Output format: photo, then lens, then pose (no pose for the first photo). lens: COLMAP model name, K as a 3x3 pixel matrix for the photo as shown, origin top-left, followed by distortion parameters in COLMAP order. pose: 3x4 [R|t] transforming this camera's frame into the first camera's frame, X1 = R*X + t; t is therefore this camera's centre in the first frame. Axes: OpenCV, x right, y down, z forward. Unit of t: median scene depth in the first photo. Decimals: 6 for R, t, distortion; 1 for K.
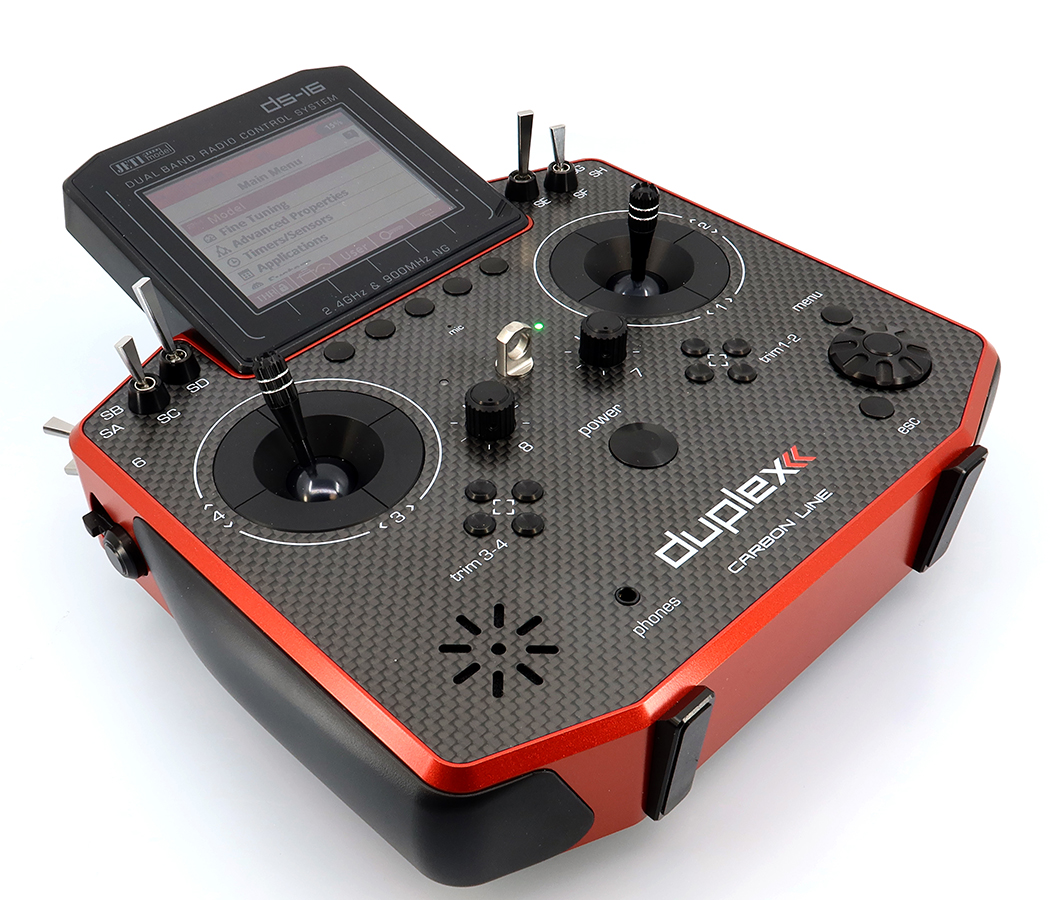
lens RADIAL K [[1201.8, 0, 418.2], [0, 1201.8, 449.6], [0, 0, 1]] dist [0.013909, 0.032751]
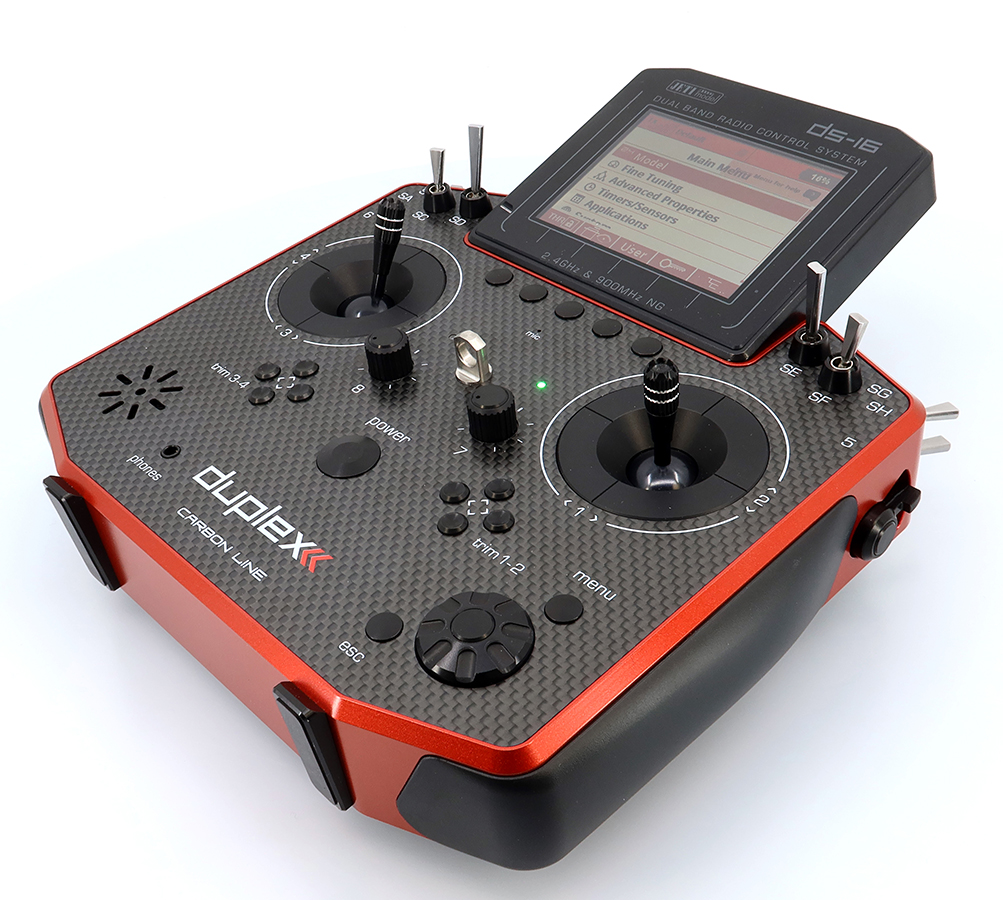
lens RADIAL K [[1213.6, 0, 501.5], [0, 1213.6, 450.0], [0, 0, 1]] dist [0.010033, -0.029504]
pose [[0.053151, 0.683411, -0.728096, 0.811180], [-0.589161, 0.610163, 0.529707, -0.545802], [0.806266, 0.400812, 0.435070, 0.541781]]
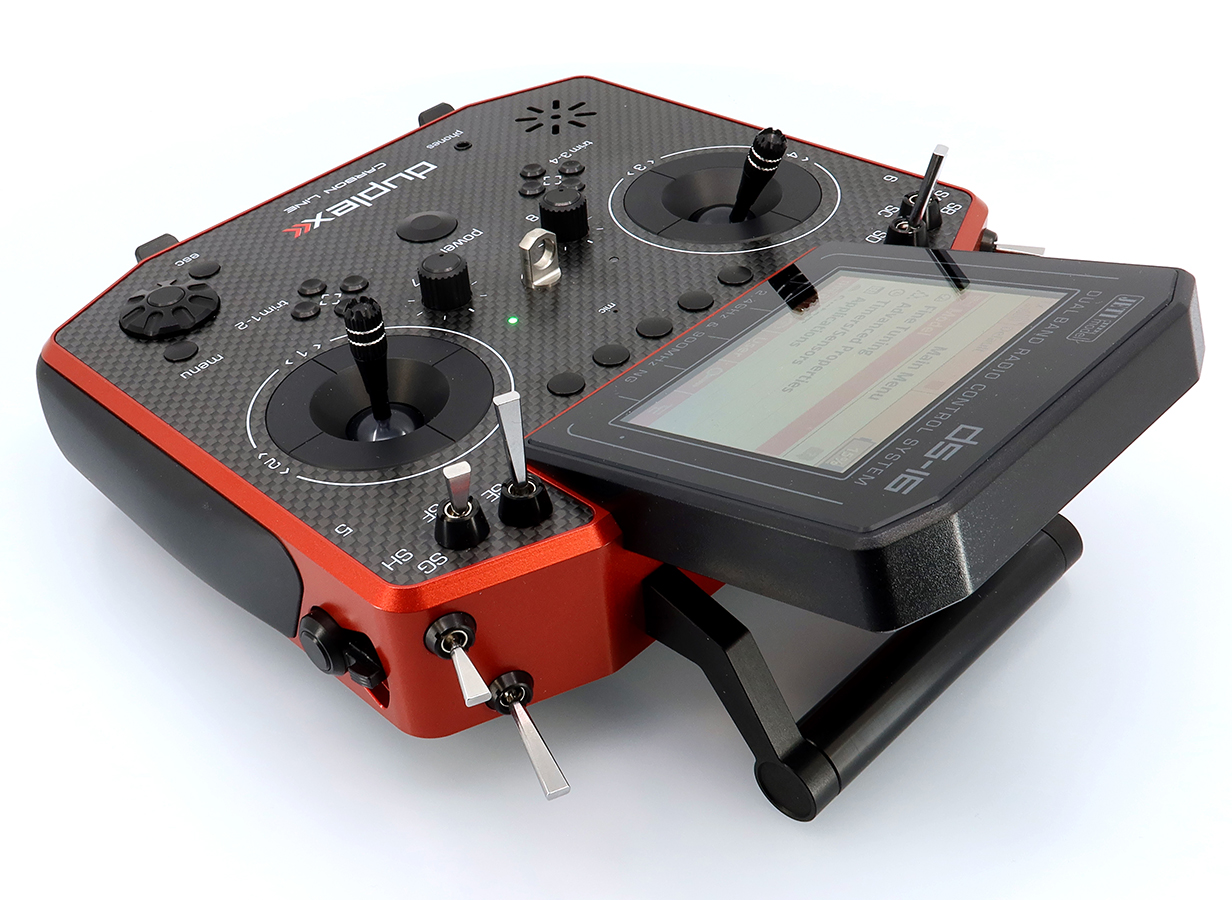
lens RADIAL K [[1427.1, 0, 516.6], [0, 1427.1, 451.0], [0, 0, 1]] dist [0.000466, -0.001002]
pose [[-0.987782, 0.142308, 0.063529, 0.043540], [0.089383, 0.183392, 0.978968, -1.046103], [0.127664, 0.972685, -0.193871, 1.233792]]
